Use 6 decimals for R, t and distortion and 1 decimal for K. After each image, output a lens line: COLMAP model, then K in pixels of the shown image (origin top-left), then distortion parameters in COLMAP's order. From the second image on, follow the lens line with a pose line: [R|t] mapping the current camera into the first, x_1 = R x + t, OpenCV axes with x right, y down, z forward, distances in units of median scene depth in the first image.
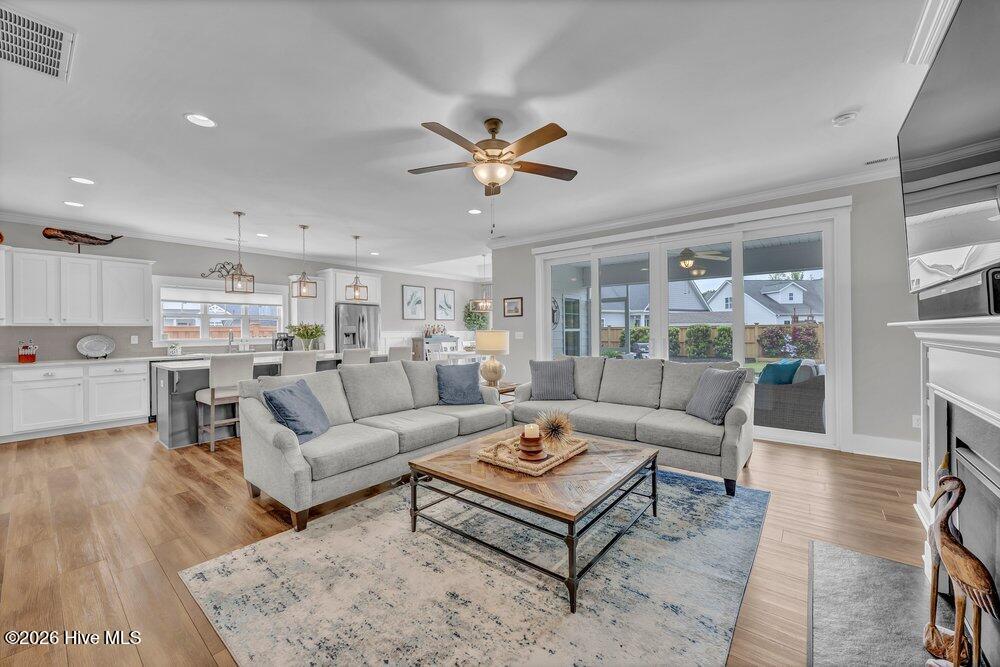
lens RADIAL K [[384.3, 0, 506.4], [0, 384.3, 328.8], [0, 0, 1]] dist [-0.007886, 0.000526]
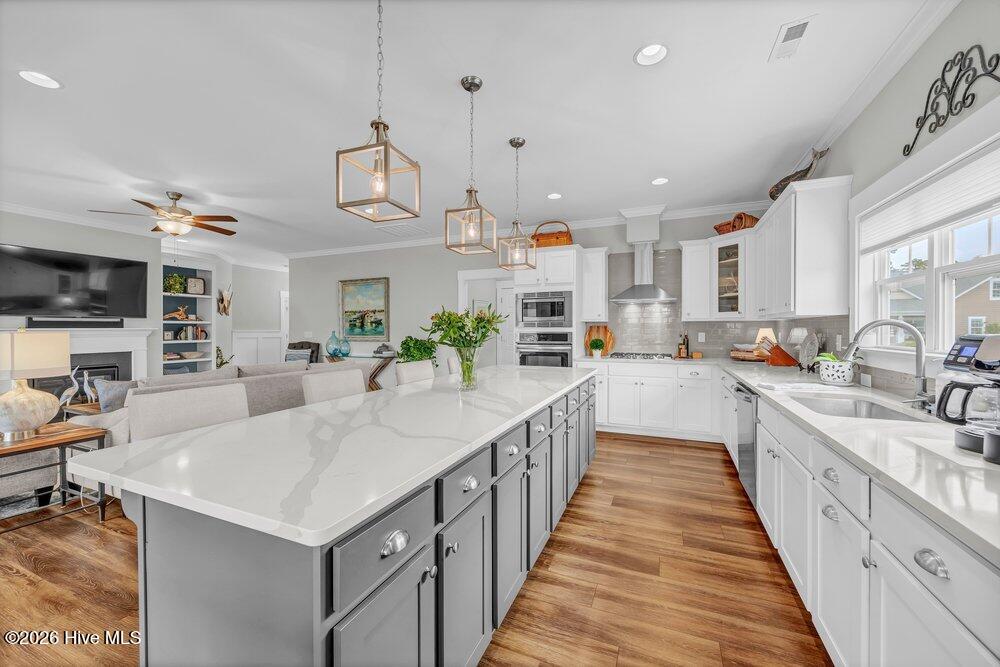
lens RADIAL K [[384.3, 0, 501.7], [0, 384.3, 336.1], [0, 0, 1]] dist [-0.007886, 0.000526]
pose [[-0.964812, 0.016484, -0.262424, -0.450324], [0.011456, 0.999720, 0.020681, 0.004974], [0.262691, 0.016947, -0.964731, 1.437435]]
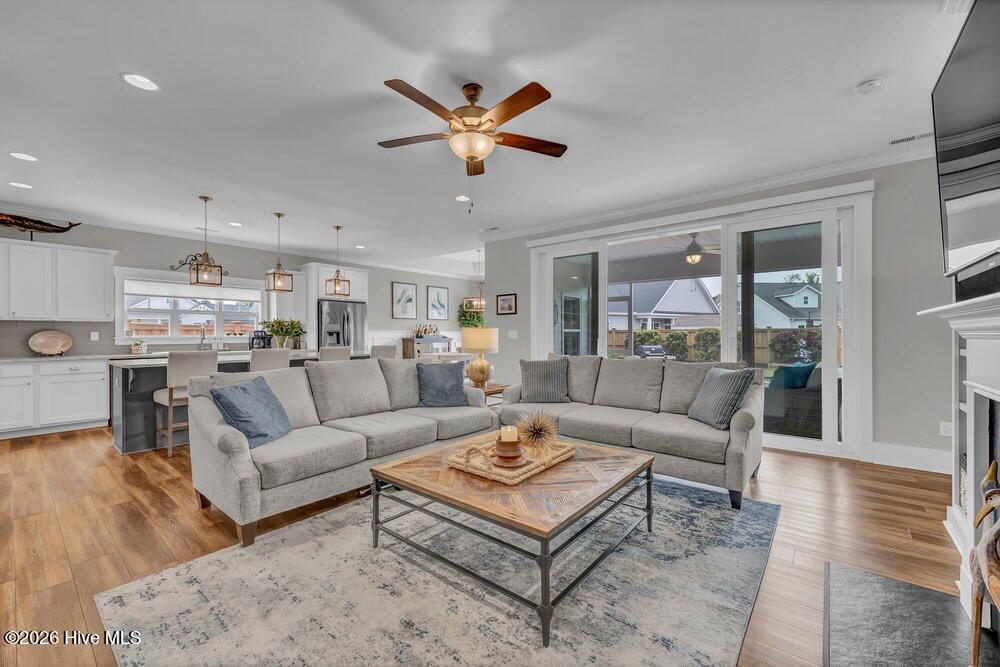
lens RADIAL K [[399.4, 0, 509.1], [0, 399.4, 333.1], [0, 0, 1]] dist [0.000112, -0.000819]
pose [[0.999980, 0.006181, 0.001051, 0.027677], [-0.006183, 0.999979, 0.001707, 0.014325], [-0.001040, -0.001714, 0.999998, 0.036369]]
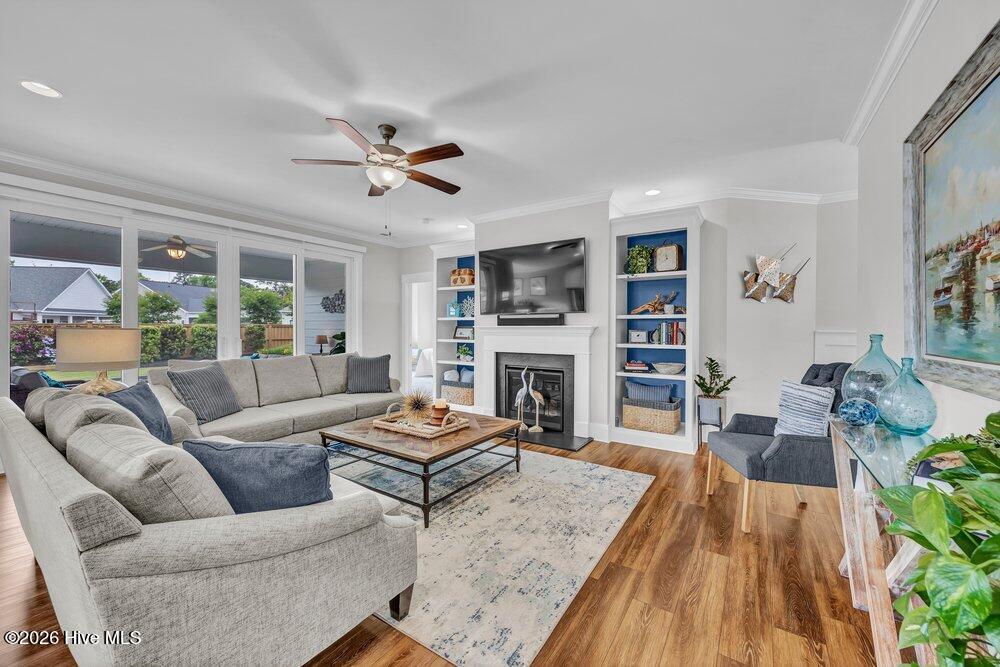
lens RADIAL K [[384.3, 0, 500.3], [0, 384.3, 329.8], [0, 0, 1]] dist [-0.007886, 0.000526]
pose [[-0.084228, 0.004109, 0.996438, -0.563099], [-0.004736, 0.999979, -0.004524, 0.007023], [-0.996435, -0.005100, -0.084207, 0.399583]]
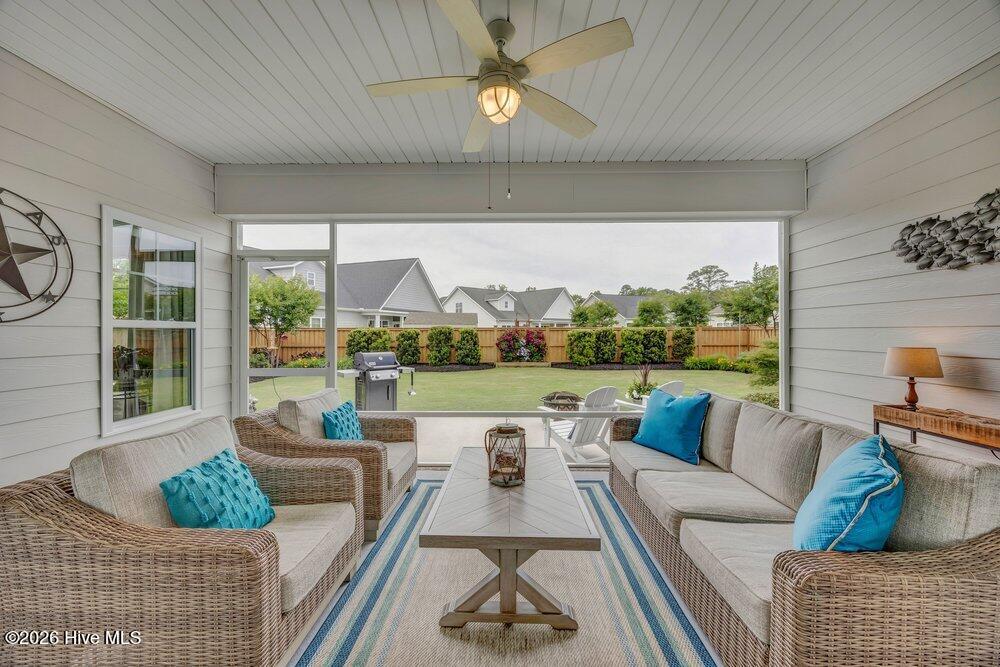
lens RADIAL K [[384.3, 0, 501.3], [0, 384.3, 329.9], [0, 0, 1]] dist [-0.007886, 0.000526]
pose [[0.796483, 0.012769, 0.604526, 0.345749], [-0.009941, 0.999918, -0.008024, 0.013023], [-0.604579, 0.000381, 0.796545, 0.908975]]
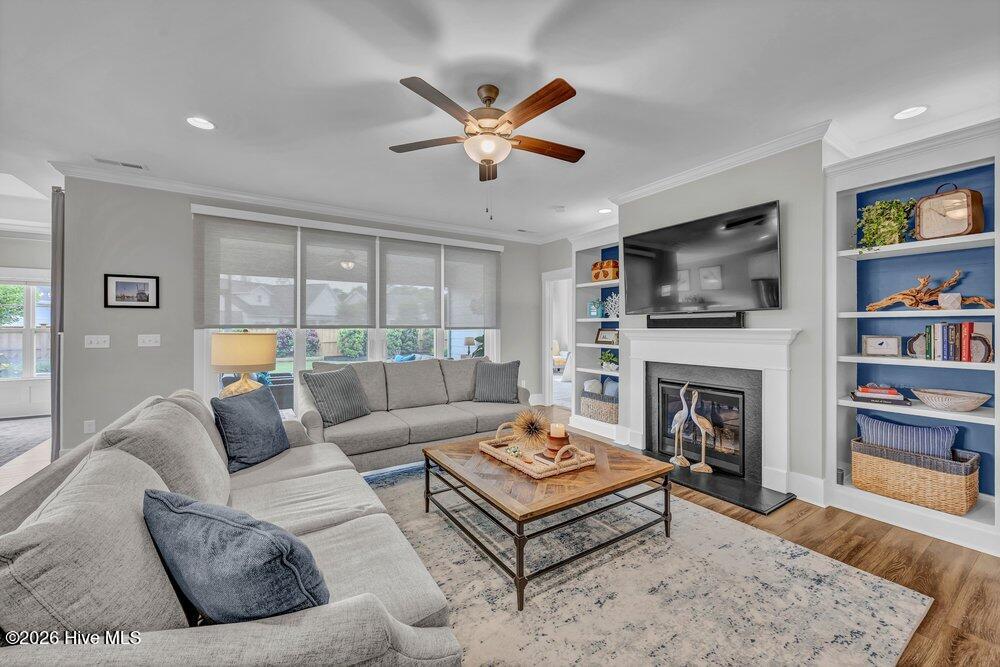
lens RADIAL K [[384.3, 0, 499.4], [0, 384.3, 326.9], [0, 0, 1]] dist [-0.007886, 0.000526]
pose [[0.322374, 0.011964, 0.946537, -0.425014], [-0.006123, 0.999926, -0.010553, -0.000237], [-0.946592, -0.002394, 0.322424, 0.359178]]
